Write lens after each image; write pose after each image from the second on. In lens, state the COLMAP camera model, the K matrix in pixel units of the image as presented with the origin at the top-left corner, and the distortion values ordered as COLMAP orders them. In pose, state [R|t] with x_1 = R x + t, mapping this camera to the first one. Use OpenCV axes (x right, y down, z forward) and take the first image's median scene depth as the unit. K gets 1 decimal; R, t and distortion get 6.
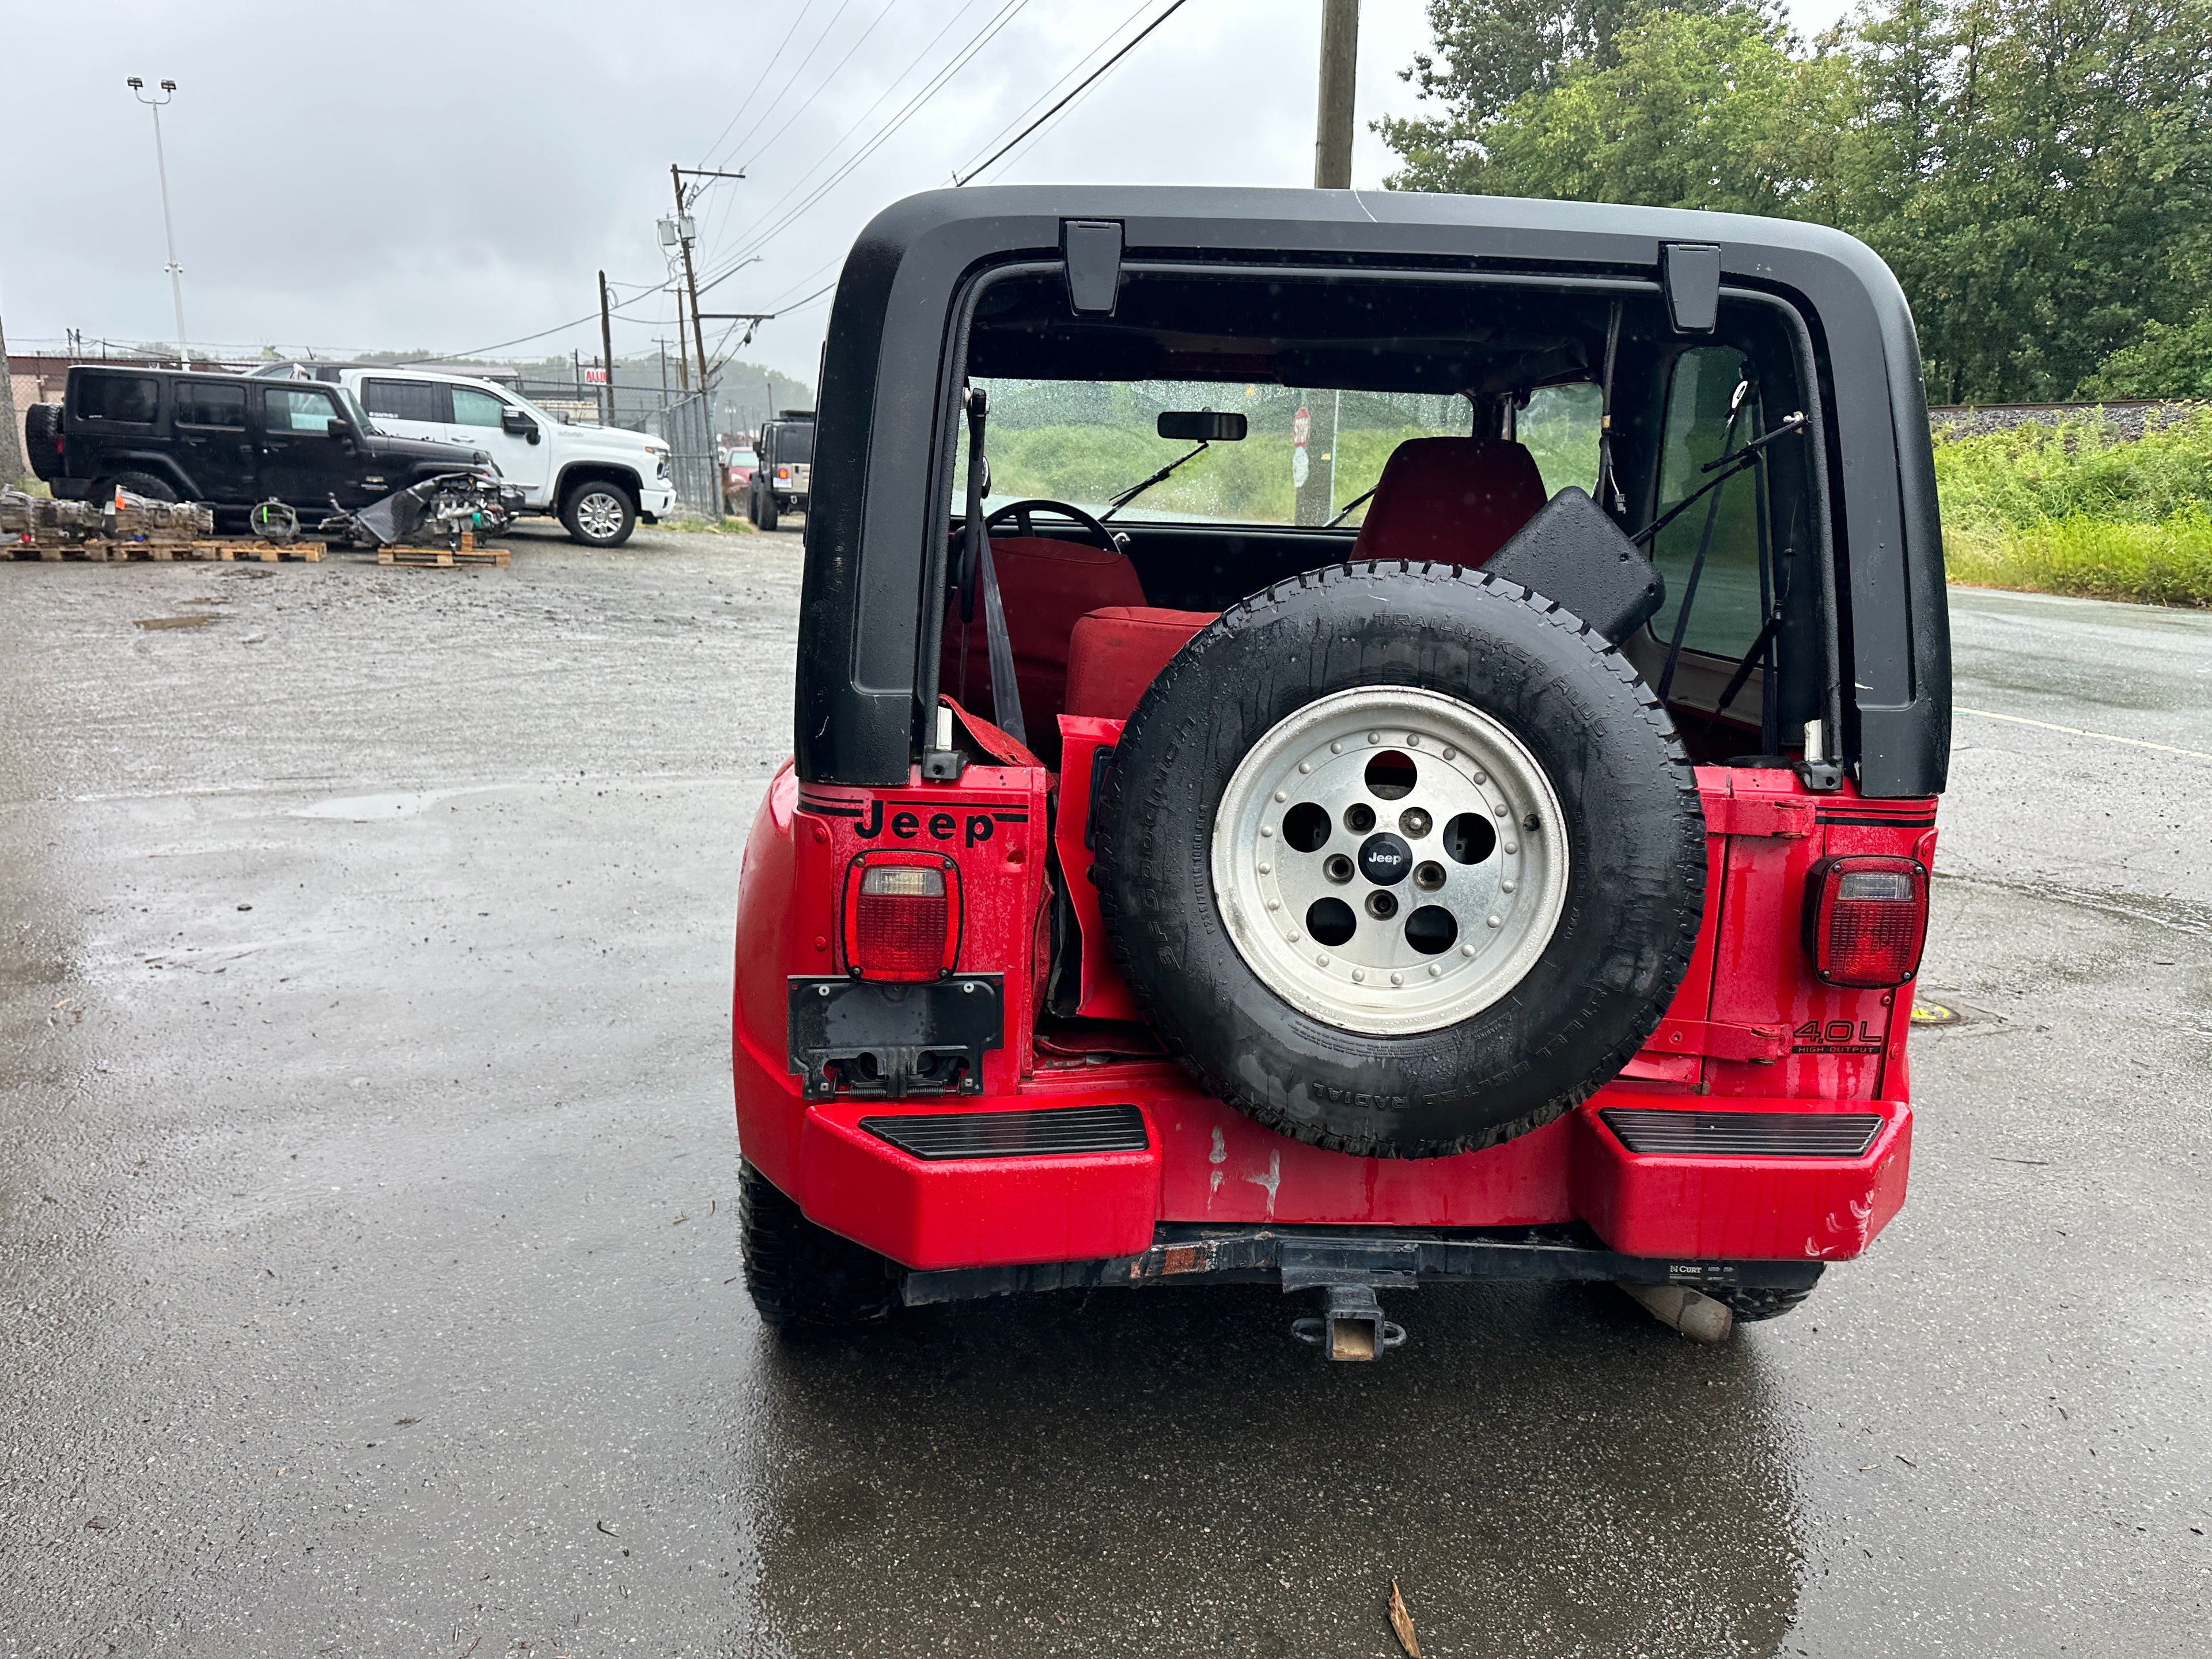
lens RADIAL K [[1562.0, 0, 1113.2], [0, 1562.0, 817.7], [0, 0, 1]] dist [0.063784, -0.077801]
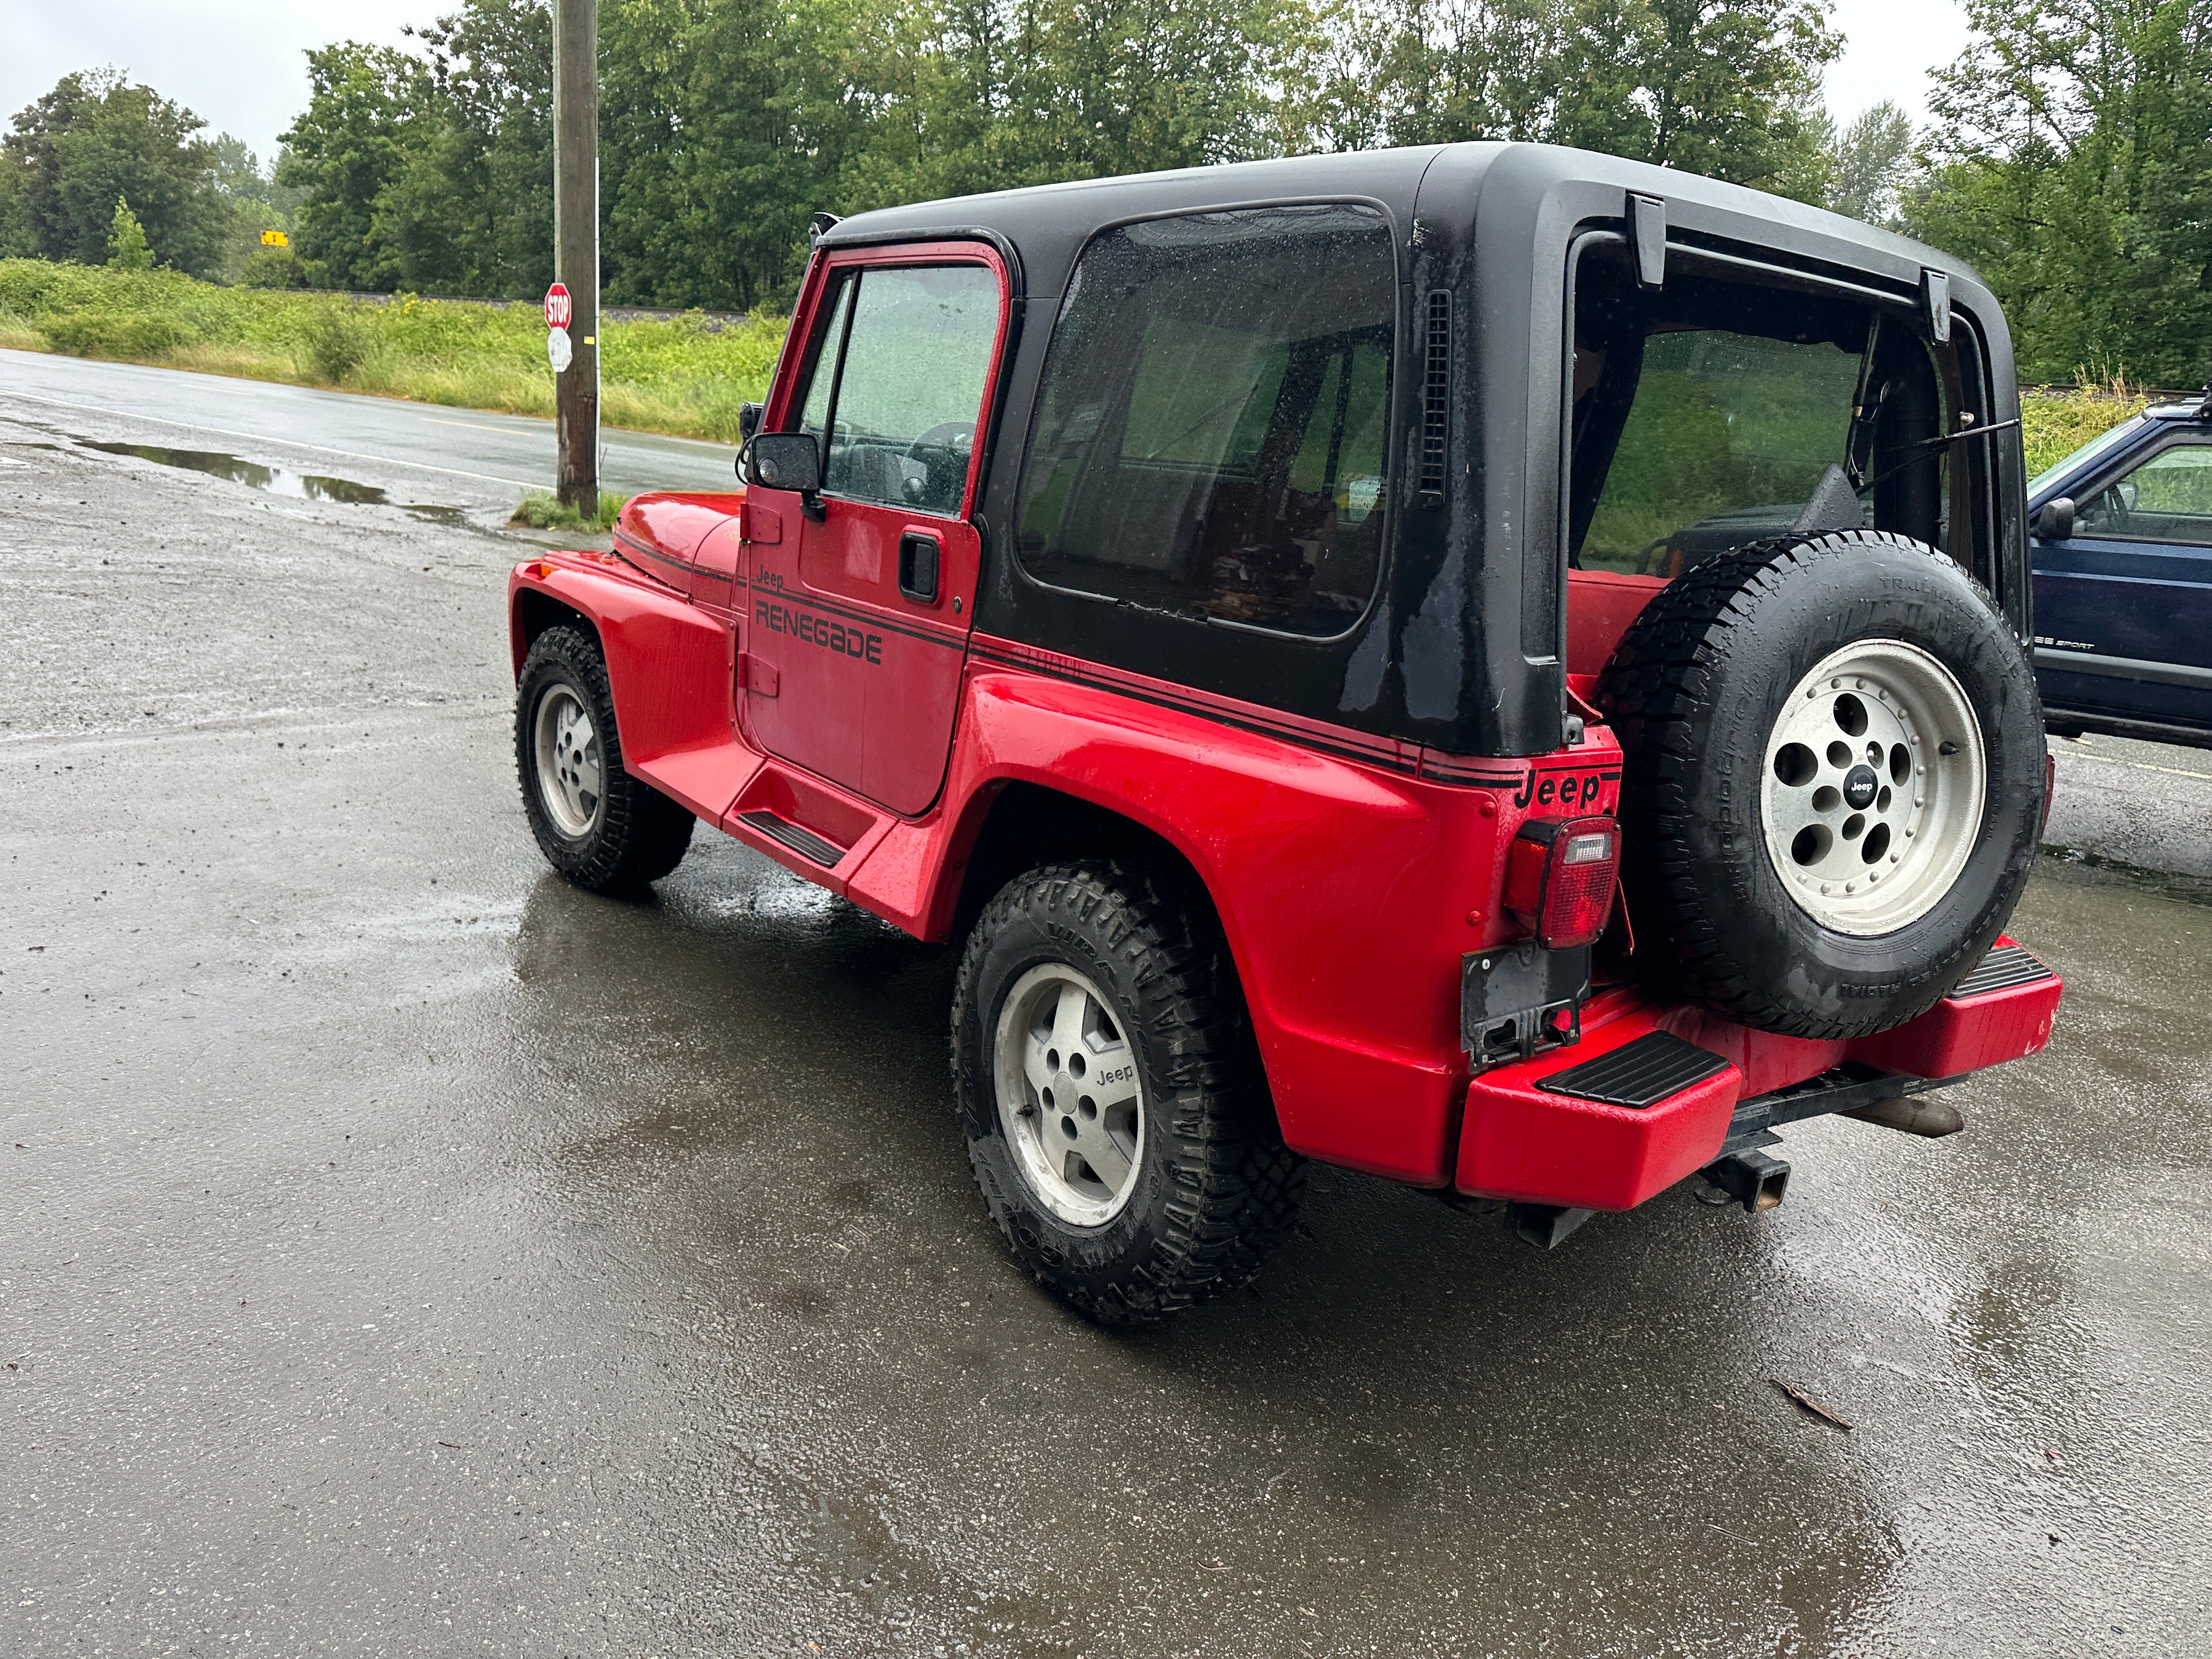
lens RADIAL K [[1572.2, 0, 1109.7], [0, 1572.2, 844.6], [0, 0, 1]] dist [0.016386, -0.015153]
pose [[0.842012, -0.099750, 0.530157, -0.822567], [0.056086, 0.993617, 0.097874, -0.069133], [-0.536536, -0.052676, 0.842232, 0.264792]]
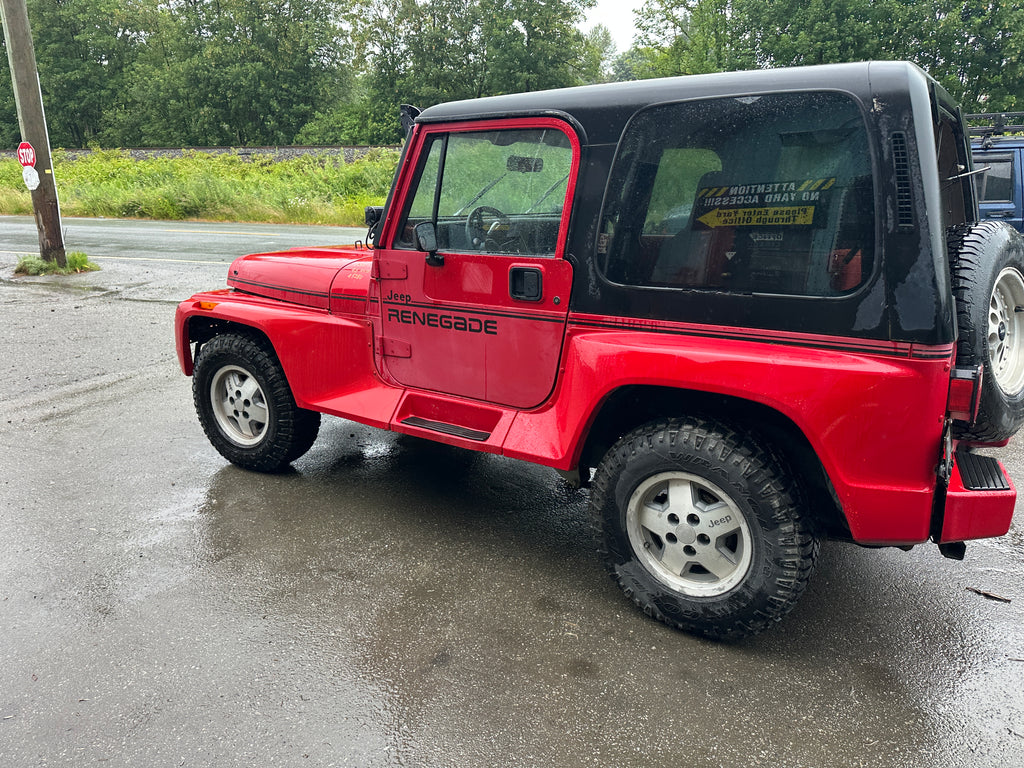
lens RADIAL K [[730.4, 0, 512.0], [0, 730.4, 379.2], [0, 0, 1]] dist [0.009197, -0.007941]
pose [[0.635495, -0.223591, 0.739021, -1.172900], [0.181480, 0.973592, 0.138503, -0.198101], [-0.750473, 0.046100, 0.659291, 0.709391]]
